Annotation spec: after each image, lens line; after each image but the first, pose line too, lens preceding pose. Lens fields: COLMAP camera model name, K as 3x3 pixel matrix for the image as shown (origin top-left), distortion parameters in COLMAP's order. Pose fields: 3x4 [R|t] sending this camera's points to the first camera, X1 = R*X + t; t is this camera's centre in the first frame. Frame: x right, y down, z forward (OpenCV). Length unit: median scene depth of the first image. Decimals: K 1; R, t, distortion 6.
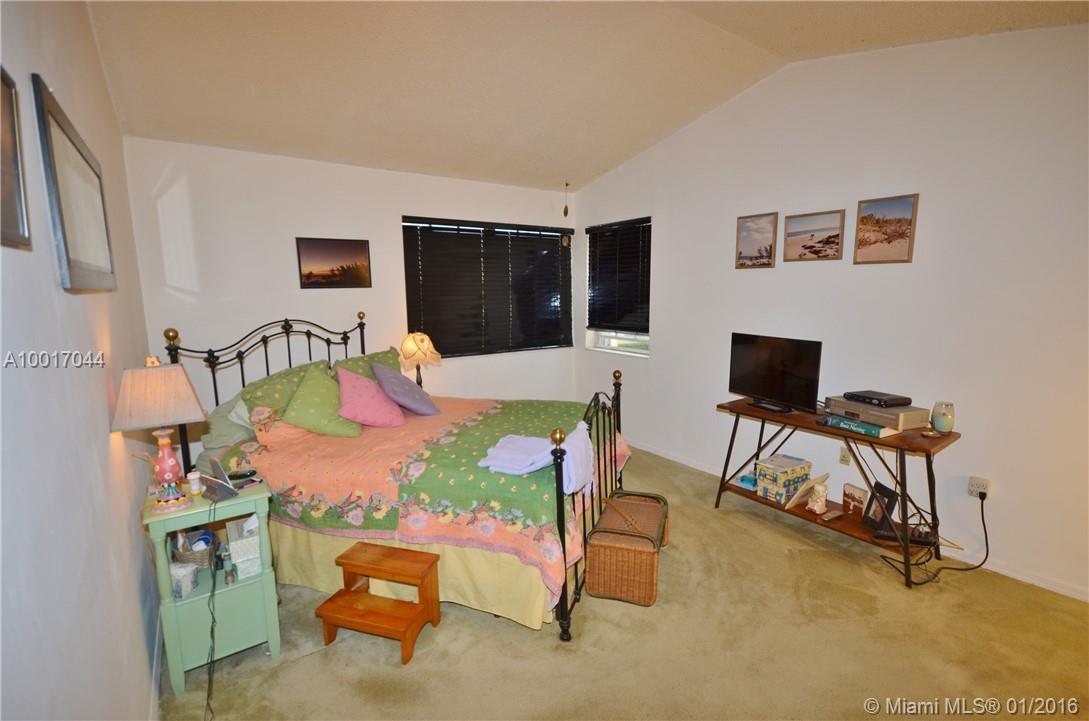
lens RADIAL K [[492.1, 0, 547.6], [0, 492.1, 363.9], [0, 0, 1]] dist [0.003278, 0.000062]
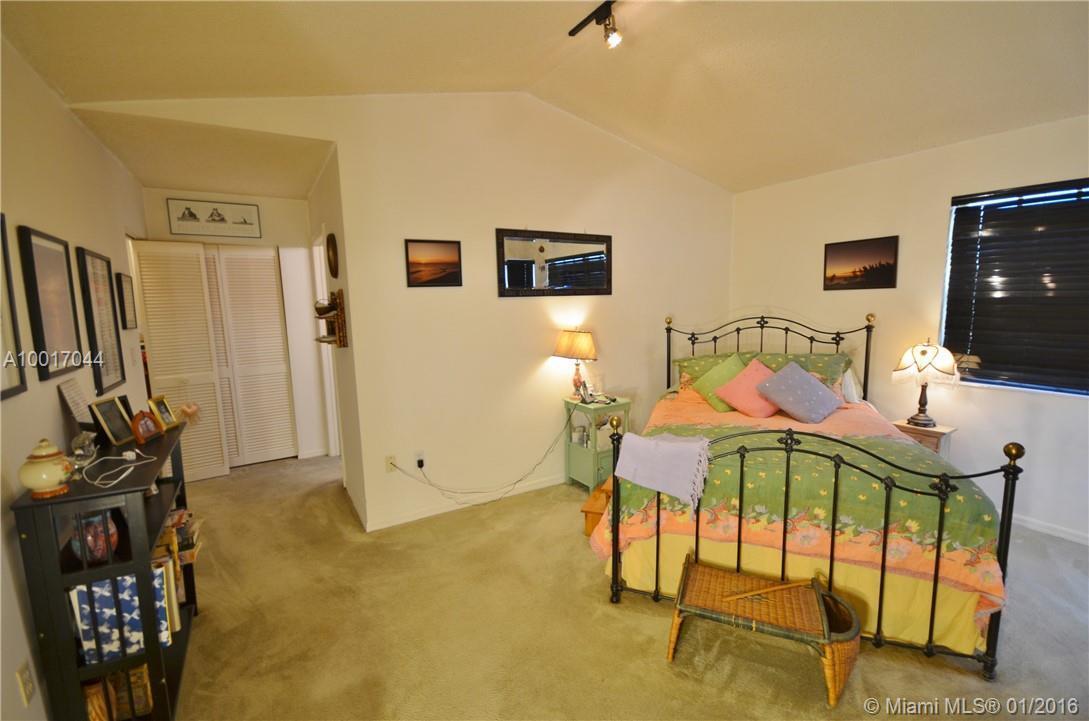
lens RADIAL K [[492.1, 0, 546.4], [0, 492.1, 360.1], [0, 0, 1]] dist [0.003278, 0.000062]
pose [[-0.085239, 0.141012, -0.986332, 0.661820], [-0.126342, 0.980414, 0.151085, -0.086954], [0.988318, 0.137494, -0.065753, 0.476777]]
